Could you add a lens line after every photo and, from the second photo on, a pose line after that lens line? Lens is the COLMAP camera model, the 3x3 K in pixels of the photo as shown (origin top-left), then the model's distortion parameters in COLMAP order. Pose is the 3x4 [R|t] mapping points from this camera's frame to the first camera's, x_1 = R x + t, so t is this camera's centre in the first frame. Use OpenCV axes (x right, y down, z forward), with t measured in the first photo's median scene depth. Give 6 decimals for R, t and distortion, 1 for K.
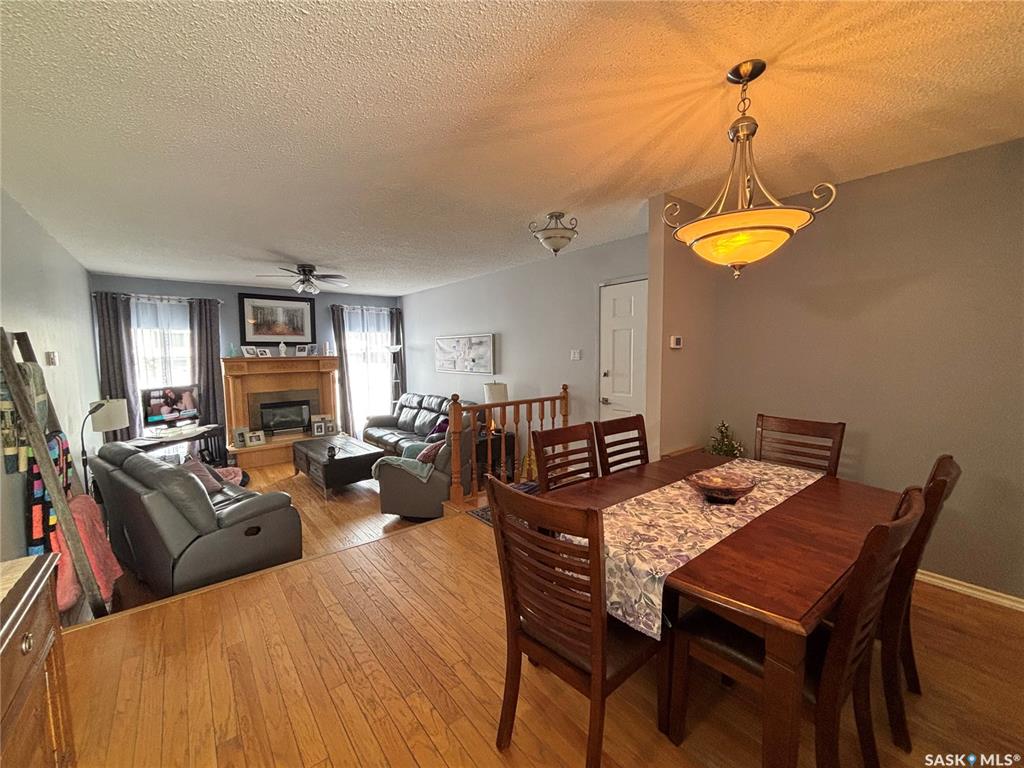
lens RADIAL K [[411.4, 0, 511.9], [0, 411.4, 389.4], [0, 0, 1]] dist [0.002894, -0.000240]
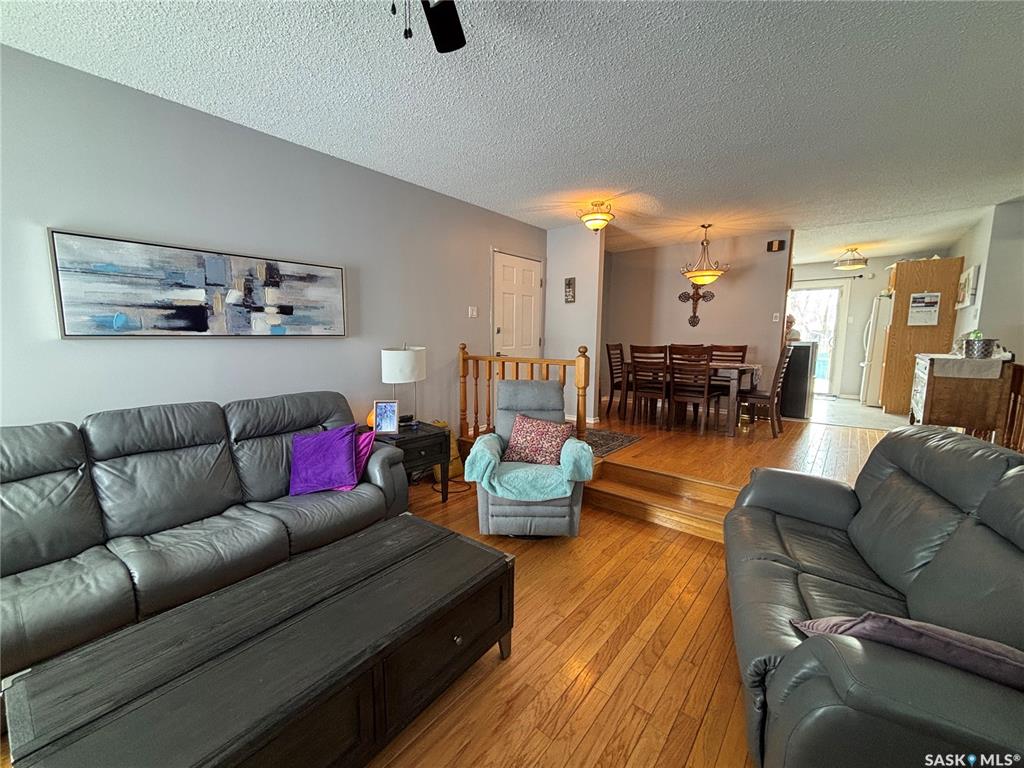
lens RADIAL K [[411.4, 0, 511.9], [0, 411.4, 389.4], [0, 0, 1]] dist [0.002894, -0.000240]
pose [[-0.205670, -0.121577, 0.971040, -0.752110], [0.084711, 0.986317, 0.141432, -0.028731], [-0.974948, 0.111346, -0.192557, 0.992000]]
